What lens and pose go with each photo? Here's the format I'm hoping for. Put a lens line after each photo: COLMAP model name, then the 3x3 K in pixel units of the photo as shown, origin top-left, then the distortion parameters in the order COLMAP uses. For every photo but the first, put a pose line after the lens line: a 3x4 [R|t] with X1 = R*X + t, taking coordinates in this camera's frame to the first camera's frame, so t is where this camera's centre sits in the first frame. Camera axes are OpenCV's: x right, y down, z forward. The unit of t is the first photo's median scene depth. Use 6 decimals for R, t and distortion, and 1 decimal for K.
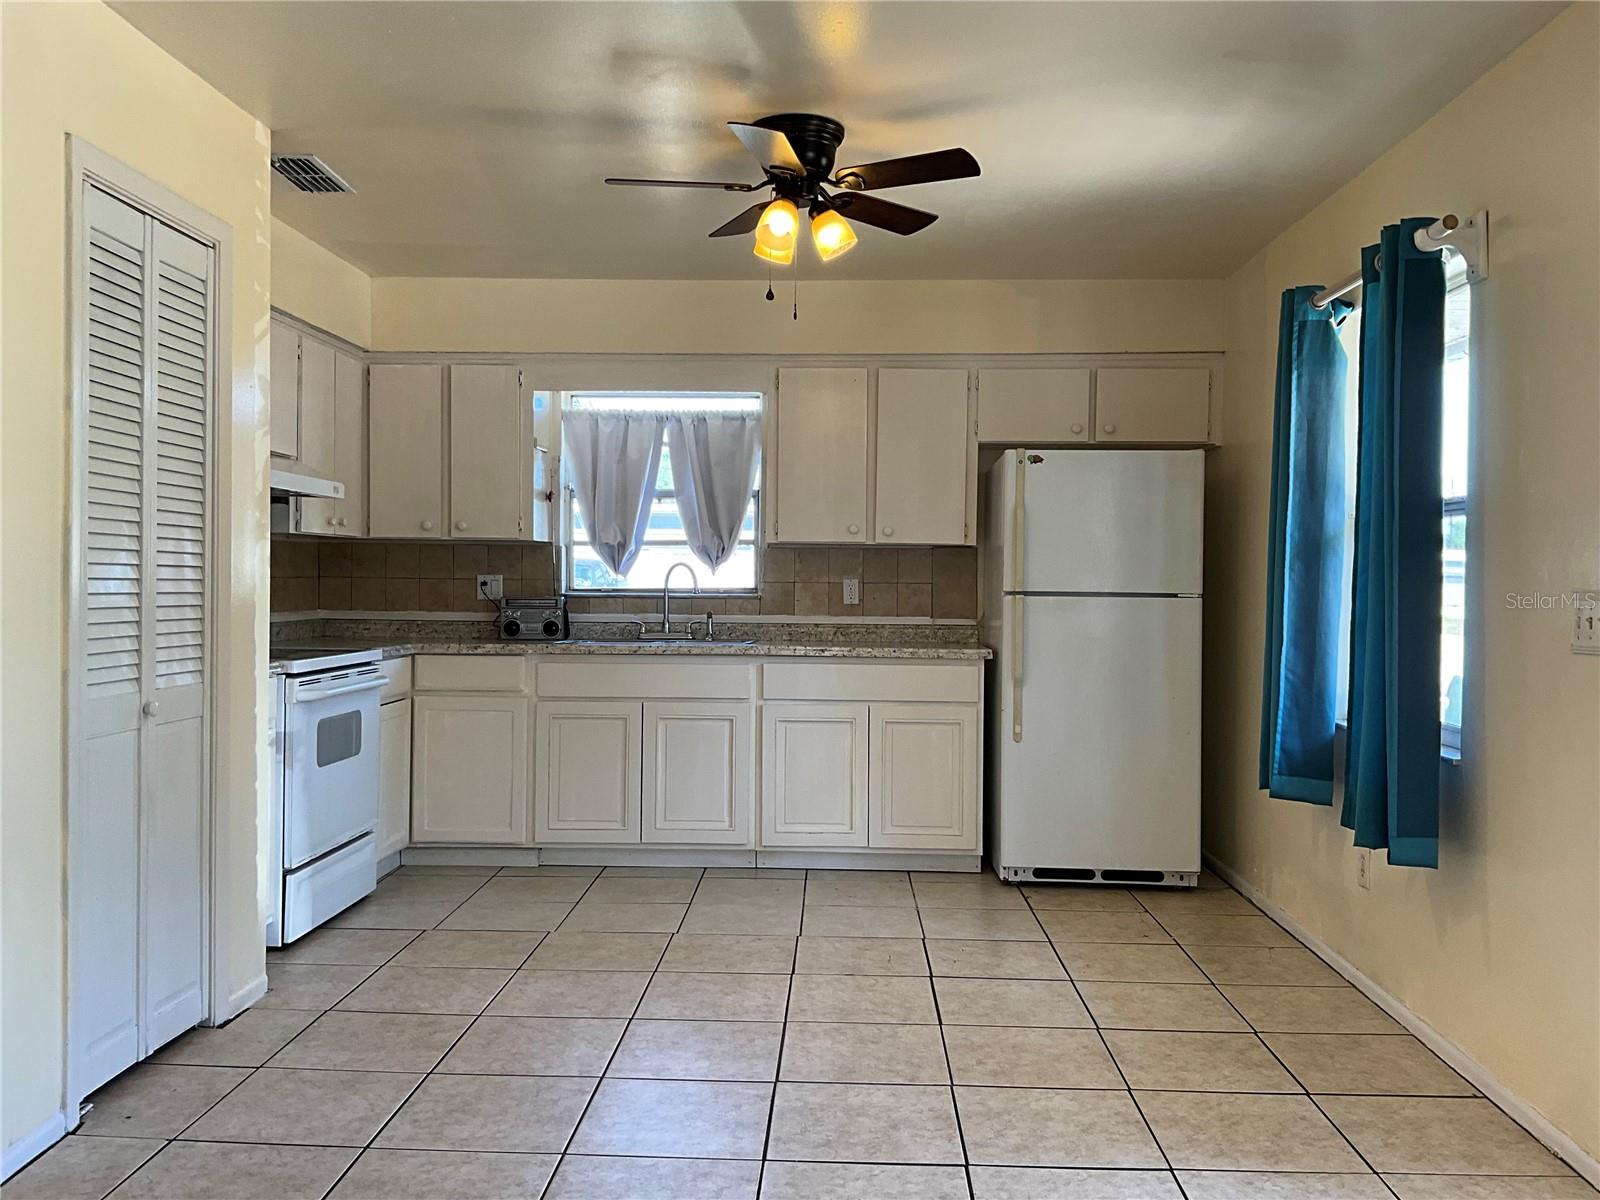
lens RADIAL K [[1330.4, 0, 800.0], [0, 1330.4, 600.0], [0, 0, 1]] dist [0.051595, -0.123595]
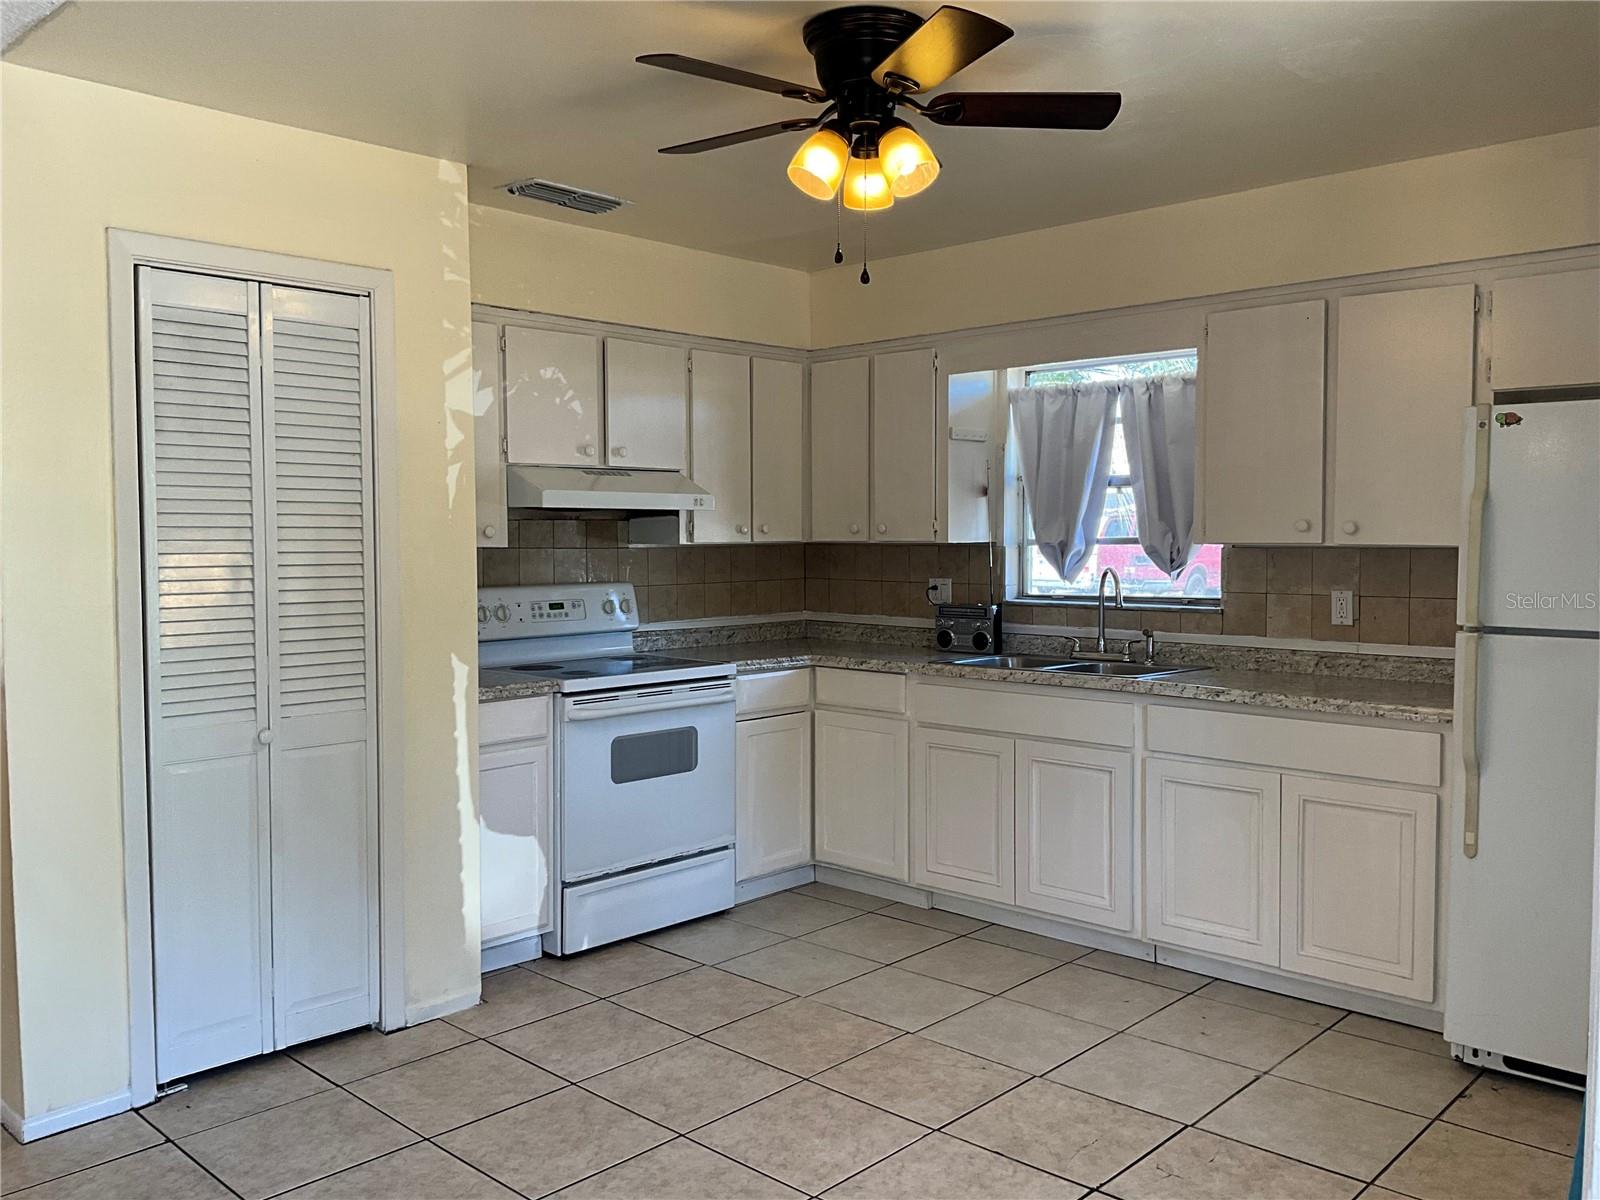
lens RADIAL K [[1332.5, 0, 796.1], [0, 1332.5, 594.2], [0, 0, 1]] dist [0.113681, -0.215174]
pose [[0.743271, 0.020893, -0.668665, 0.340984], [0.000960, 0.999478, 0.032296, -0.041761], [0.668990, -0.024647, 0.742862, 0.282324]]
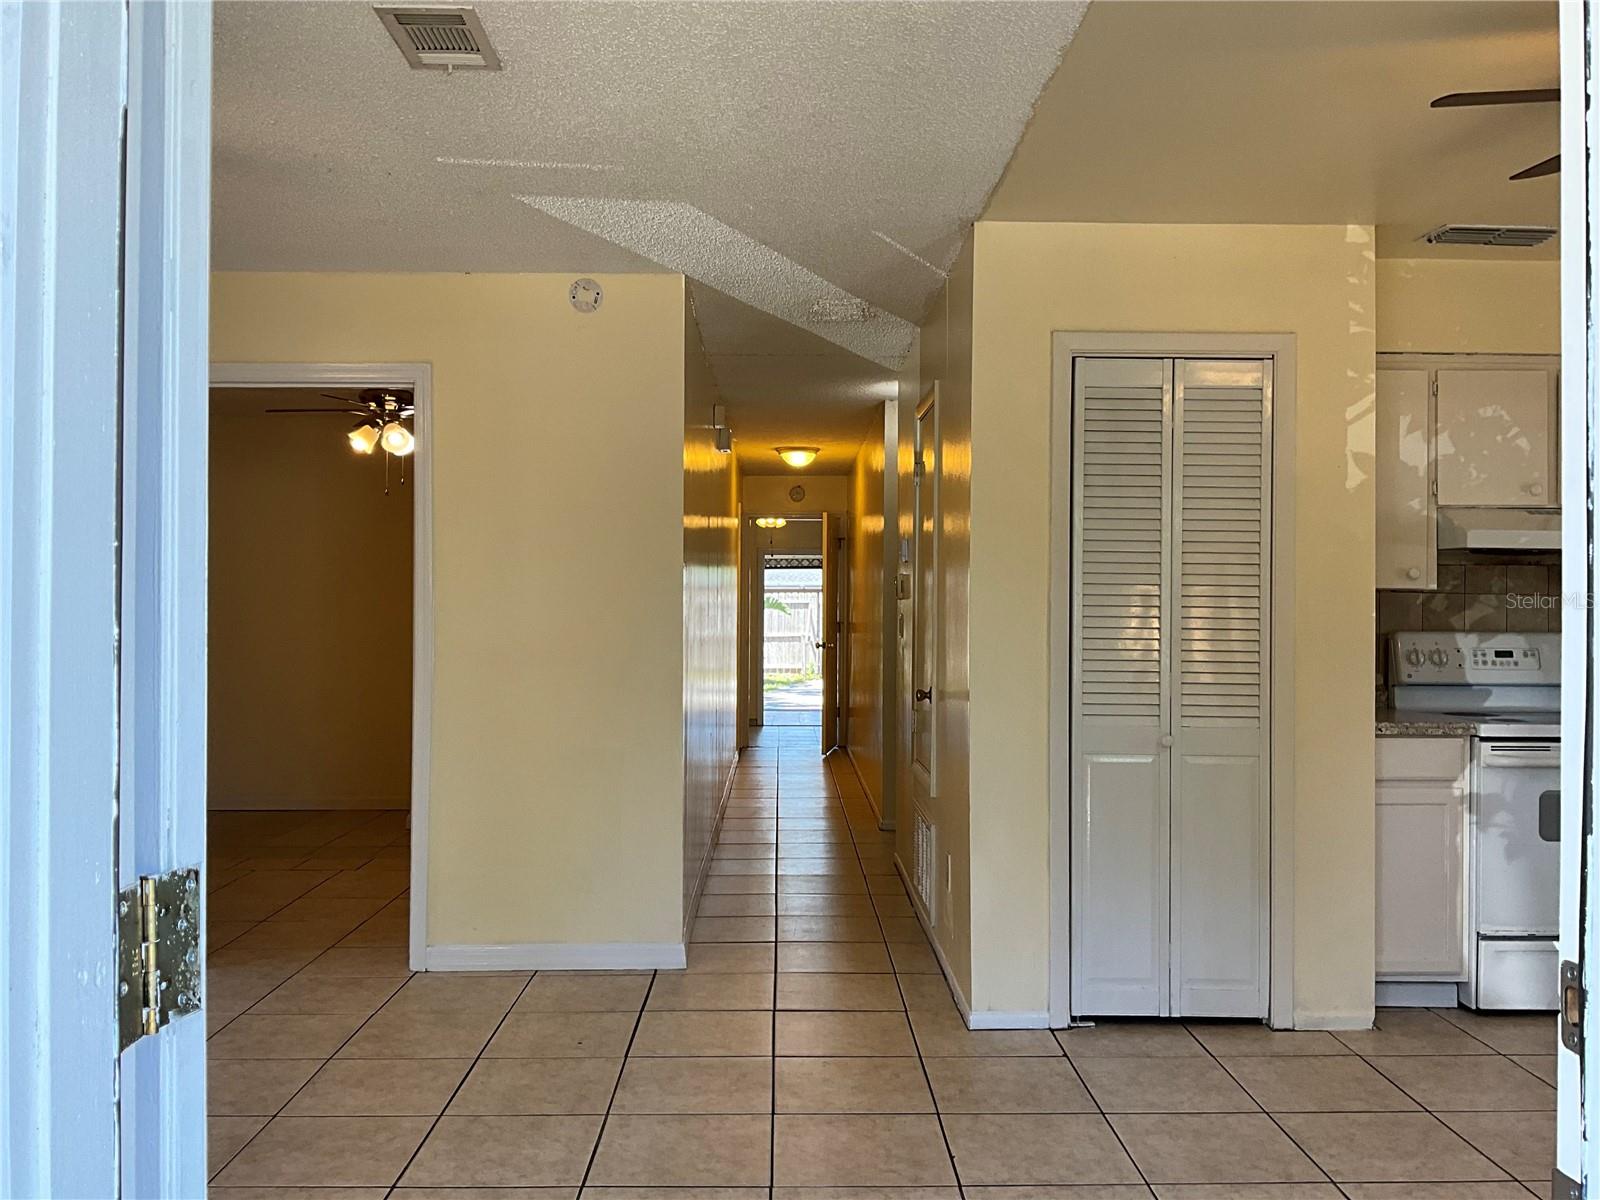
lens RADIAL K [[1332.5, 0, 796.1], [0, 1332.5, 594.2], [0, 0, 1]] dist [0.113681, -0.215174]
pose [[0.050926, -0.018733, -0.998527, 0.470497], [-0.022112, 0.999558, -0.019880, -0.015306], [0.998458, 0.023092, 0.050489, 0.343797]]
